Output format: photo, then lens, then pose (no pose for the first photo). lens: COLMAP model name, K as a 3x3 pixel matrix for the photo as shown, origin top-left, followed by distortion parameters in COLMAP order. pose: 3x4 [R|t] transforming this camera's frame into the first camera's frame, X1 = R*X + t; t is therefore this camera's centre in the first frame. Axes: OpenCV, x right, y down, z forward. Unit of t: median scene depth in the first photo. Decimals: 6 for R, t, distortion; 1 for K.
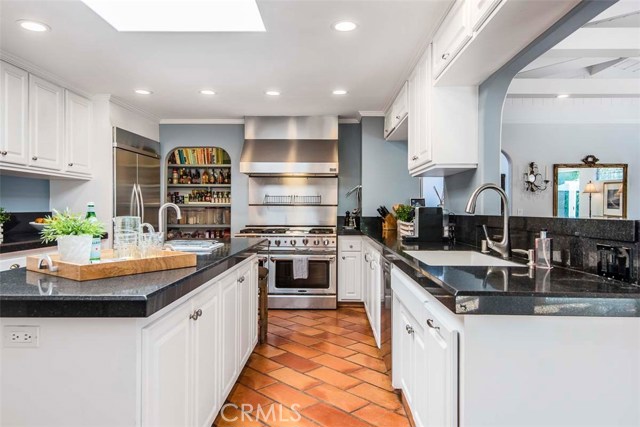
lens RADIAL K [[425.3, 0, 326.0], [0, 425.3, 213.7], [0, 0, 1]] dist [0.003365, -0.005134]
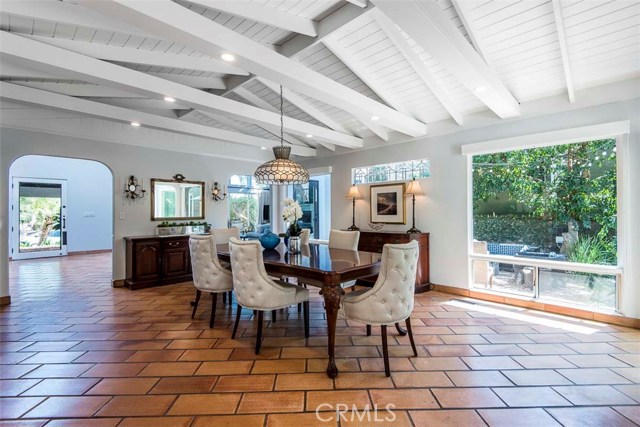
lens RADIAL K [[293.0, 0, 322.8], [0, 293.0, 210.9], [0, 0, 1]] dist [-0.000098, -0.000570]
pose [[0.664046, -0.004444, 0.747679, 0.238372], [0.015520, 0.999849, -0.007841, -0.000033], [-0.747531, 0.016811, 0.664014, -0.000642]]
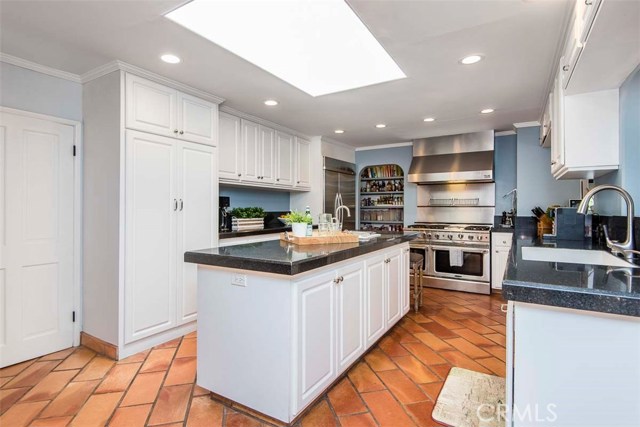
lens RADIAL K [[322.7, 0, 321.4], [0, 322.7, 213.0], [0, 0, 1]] dist [-0.004261, -0.000414]
pose [[0.860818, 0.005965, -0.508878, 0.077195], [-0.006035, 0.999981, 0.001514, -0.000260], [0.508878, 0.001768, 0.860837, -0.005971]]
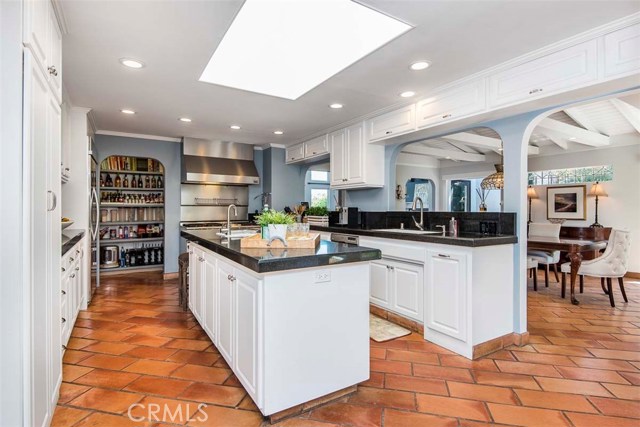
lens RADIAL K [[322.7, 0, 324.1], [0, 322.7, 209.4], [0, 0, 1]] dist [-0.004261, -0.000414]
pose [[0.838048, -0.001460, 0.545594, -0.385223], [0.006253, 0.999956, -0.006928, 0.000839], [-0.545560, 0.009218, 0.838021, -0.056422]]
